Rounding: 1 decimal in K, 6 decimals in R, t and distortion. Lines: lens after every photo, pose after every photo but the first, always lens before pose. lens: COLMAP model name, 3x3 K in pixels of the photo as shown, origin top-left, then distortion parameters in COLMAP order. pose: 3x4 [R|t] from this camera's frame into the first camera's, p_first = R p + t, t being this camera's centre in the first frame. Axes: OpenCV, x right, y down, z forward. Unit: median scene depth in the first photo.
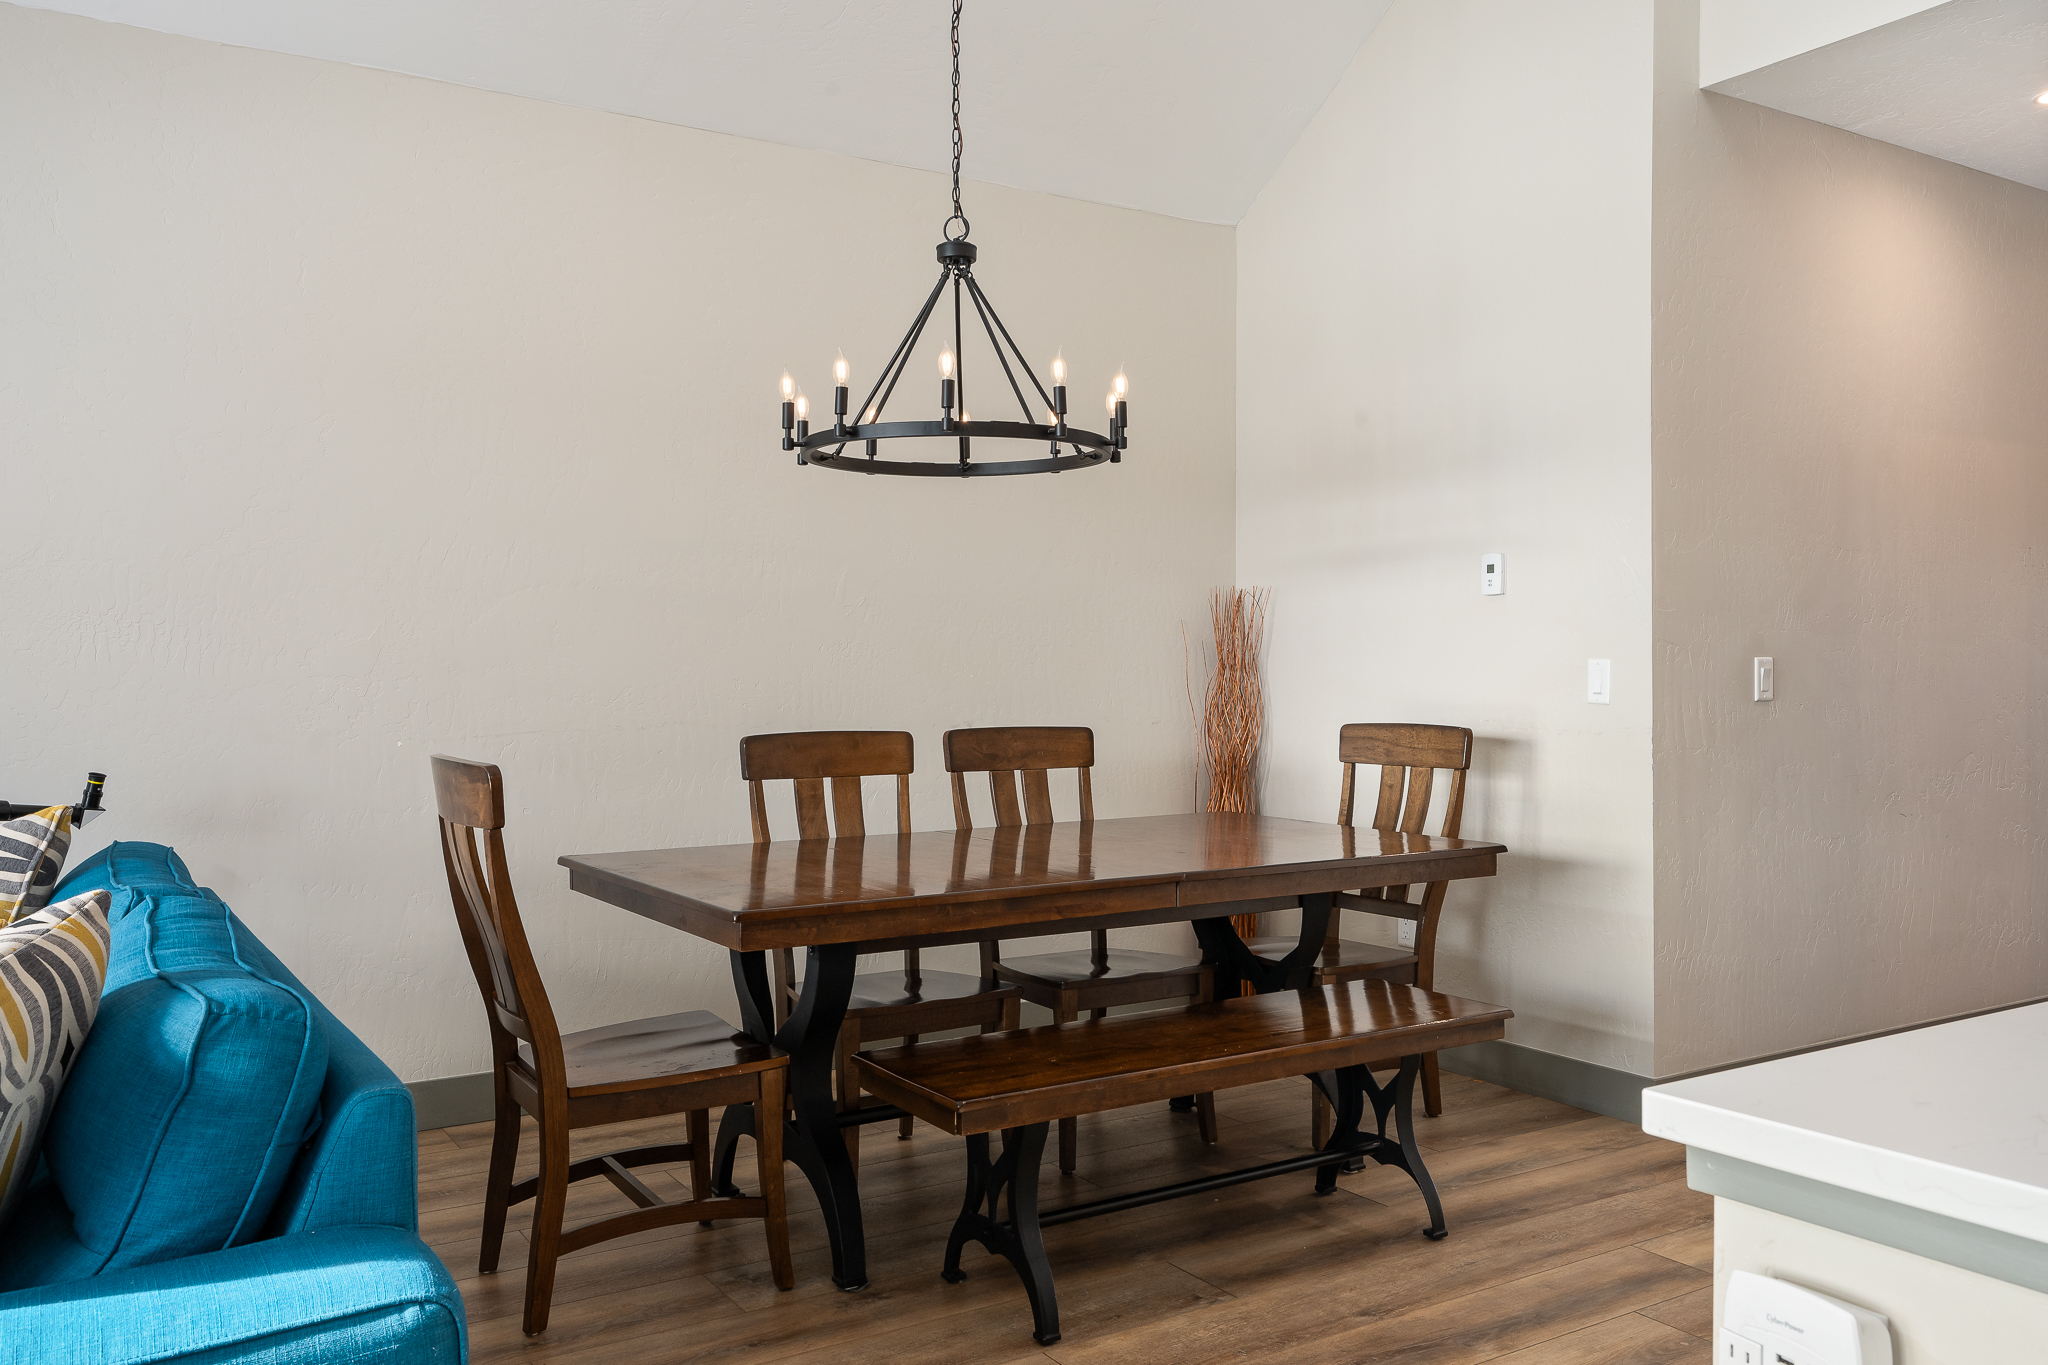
lens RADIAL K [[1675.2, 0, 1055.5], [0, 1675.2, 652.6], [0, 0, 1]] dist [-0.007000, -0.037305]
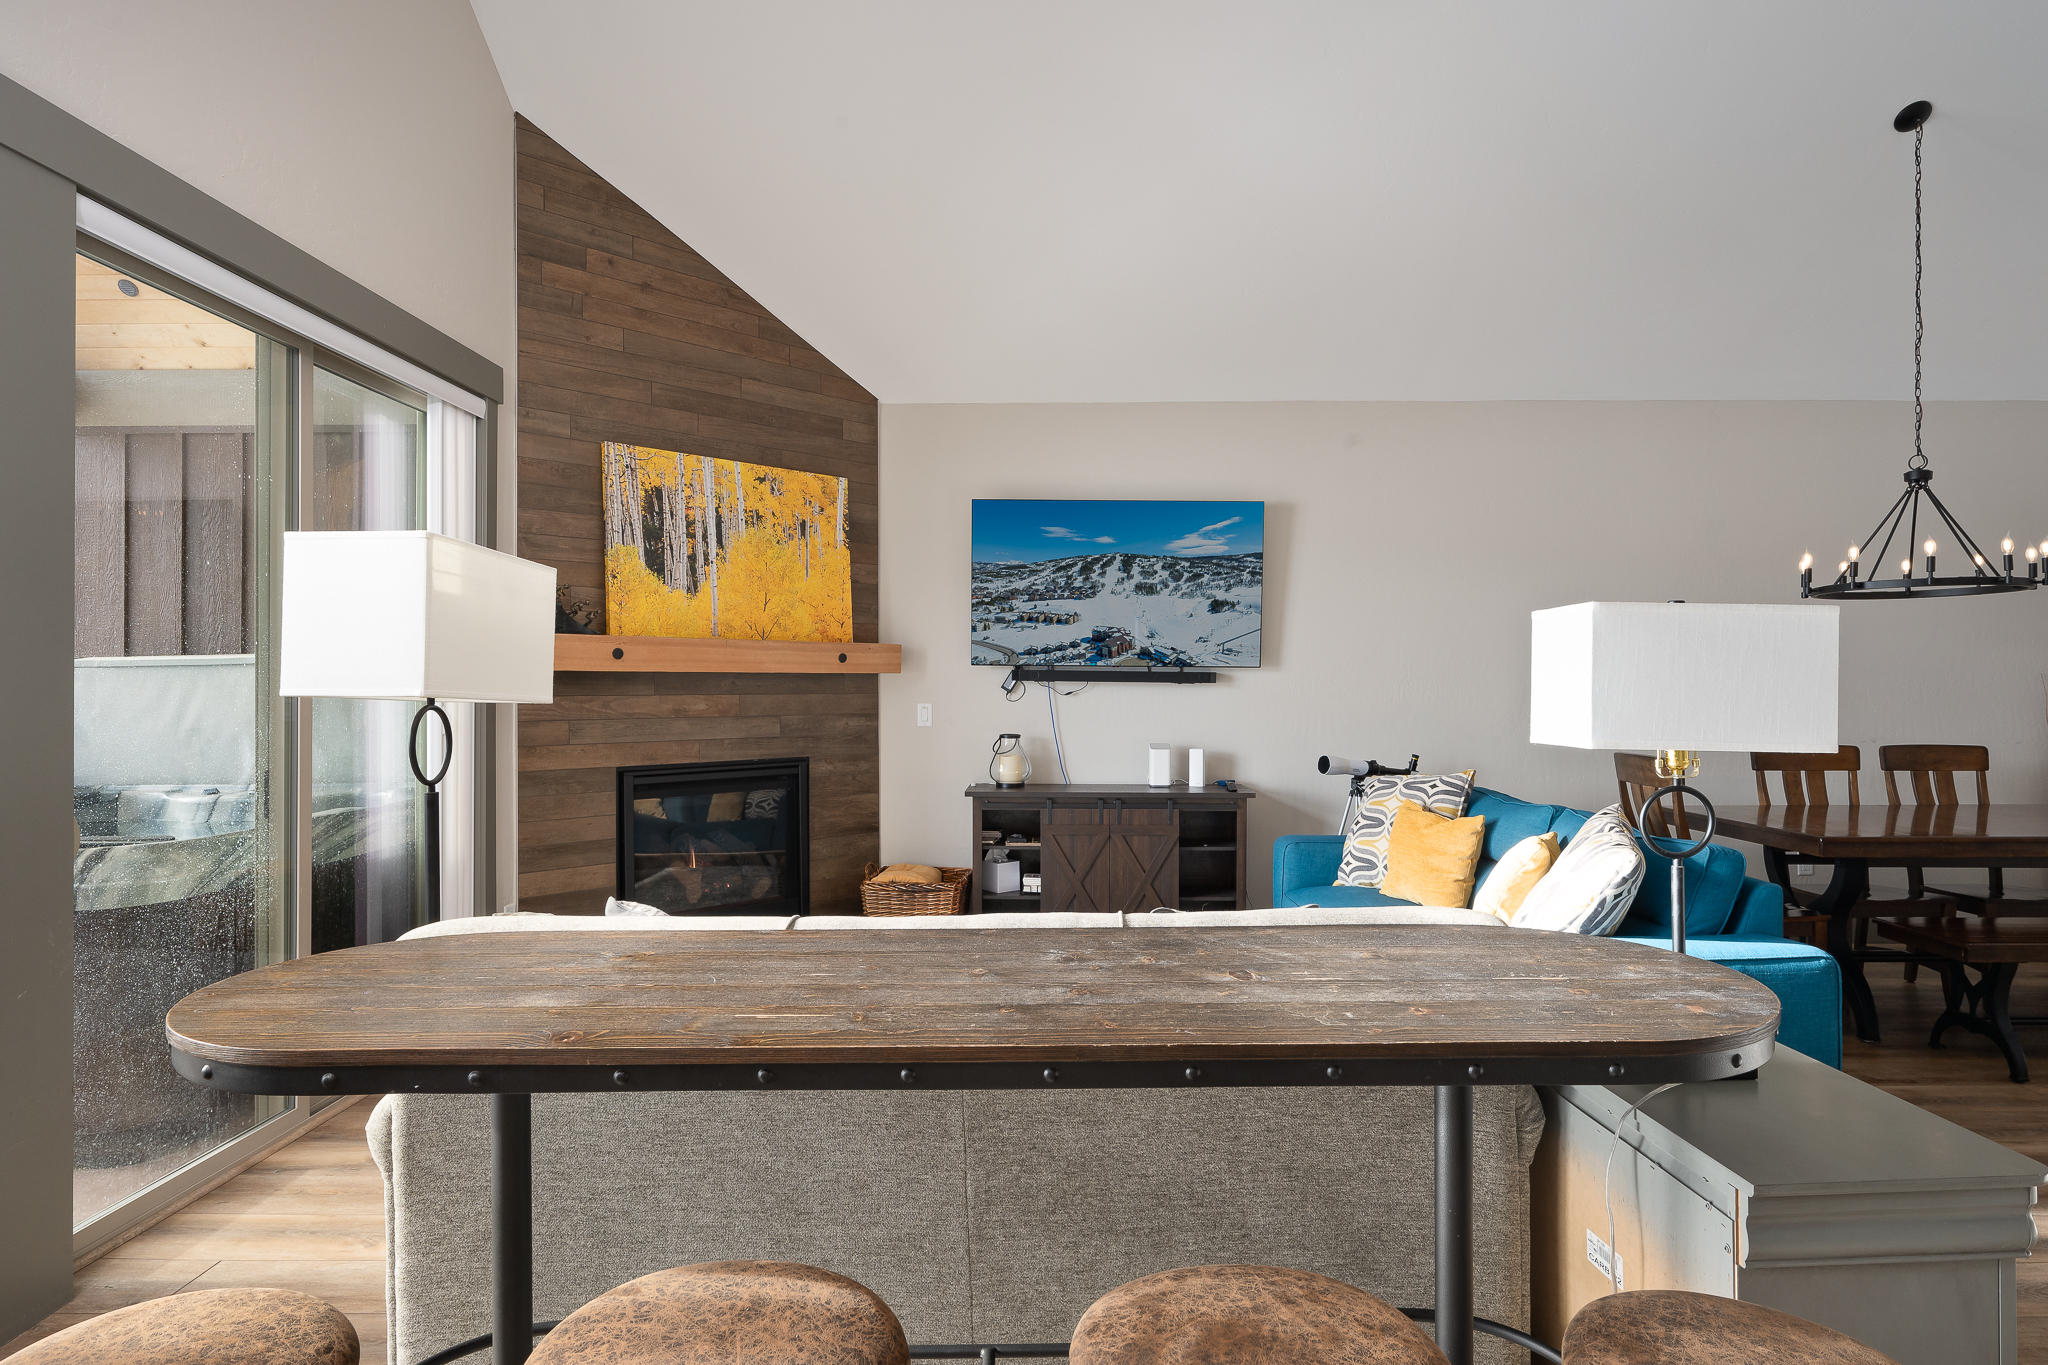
lens RADIAL K [[1130.0, 0, 1016.4], [0, 1130.0, 687.0], [0, 0, 1]] dist [0.004142, -0.004762]
pose [[0.836569, 0.005625, -0.547833, -0.181518], [-0.000046, 0.999948, 0.010196, -0.026383], [0.547862, -0.008505, 0.836526, -0.468844]]
